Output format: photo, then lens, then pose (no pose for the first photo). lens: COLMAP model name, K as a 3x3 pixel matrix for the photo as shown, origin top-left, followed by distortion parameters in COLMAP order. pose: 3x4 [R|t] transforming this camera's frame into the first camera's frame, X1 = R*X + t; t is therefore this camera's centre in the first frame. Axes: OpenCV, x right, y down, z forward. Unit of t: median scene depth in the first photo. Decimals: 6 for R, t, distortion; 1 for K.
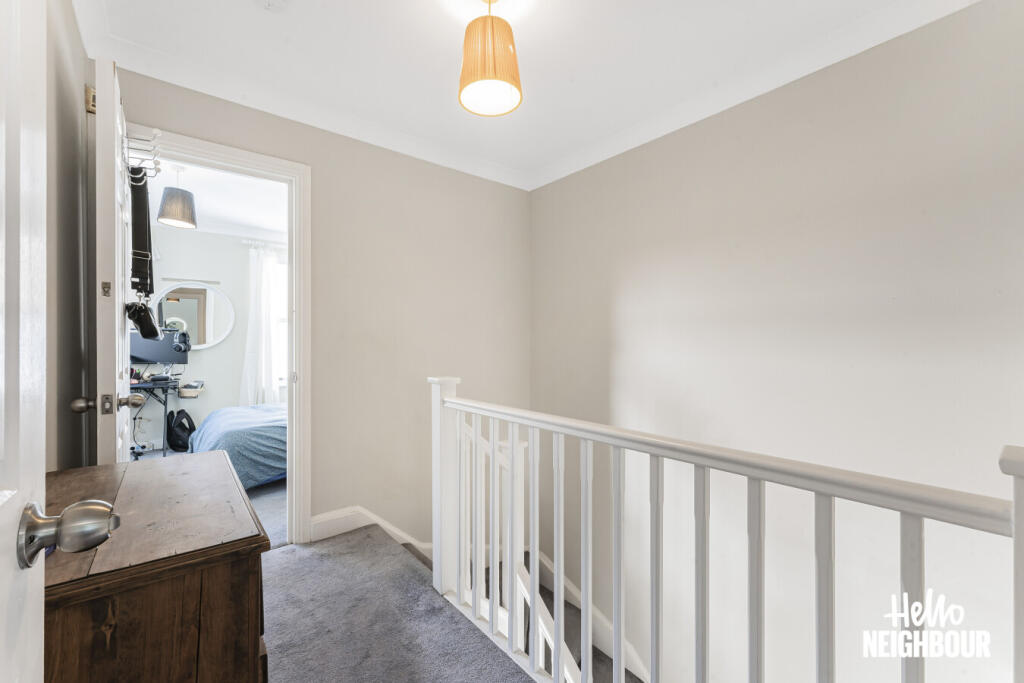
lens RADIAL K [[412.2, 0, 511.7], [0, 412.2, 343.4], [0, 0, 1]] dist [0.000577, 0.000185]
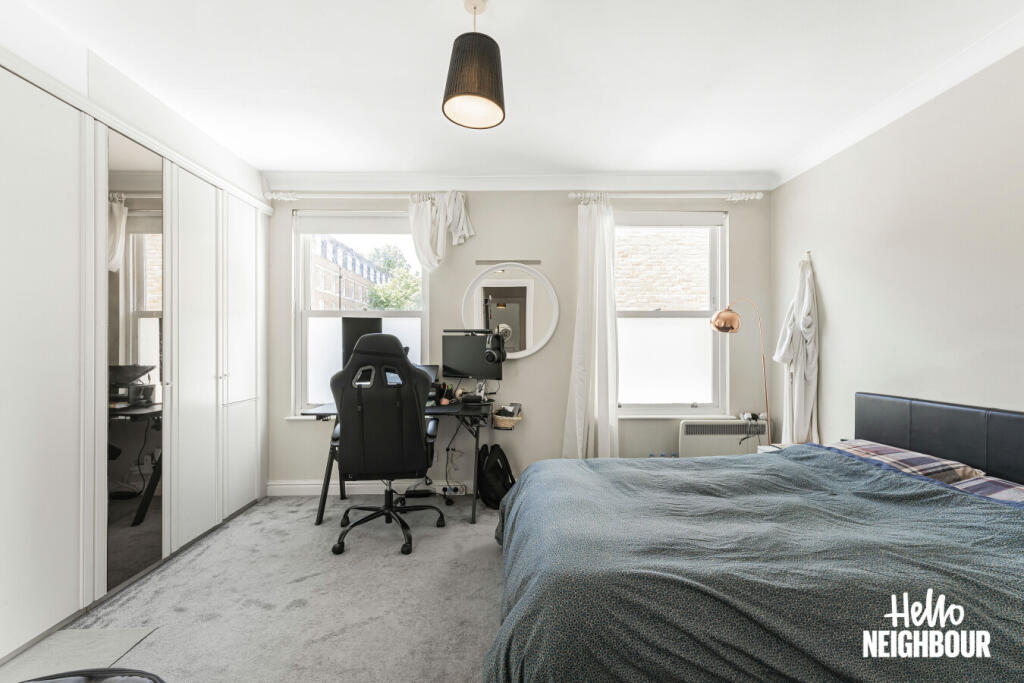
lens RADIAL K [[450.4, 0, 512.0], [0, 450.4, 346.1], [0, 0, 1]] dist [0.001971, 0.000133]
pose [[0.782020, 0.000321, -0.623253, -0.305793], [-0.004491, 0.999977, -0.005121, -0.002681], [0.623237, 0.006804, 0.782003, 0.423394]]
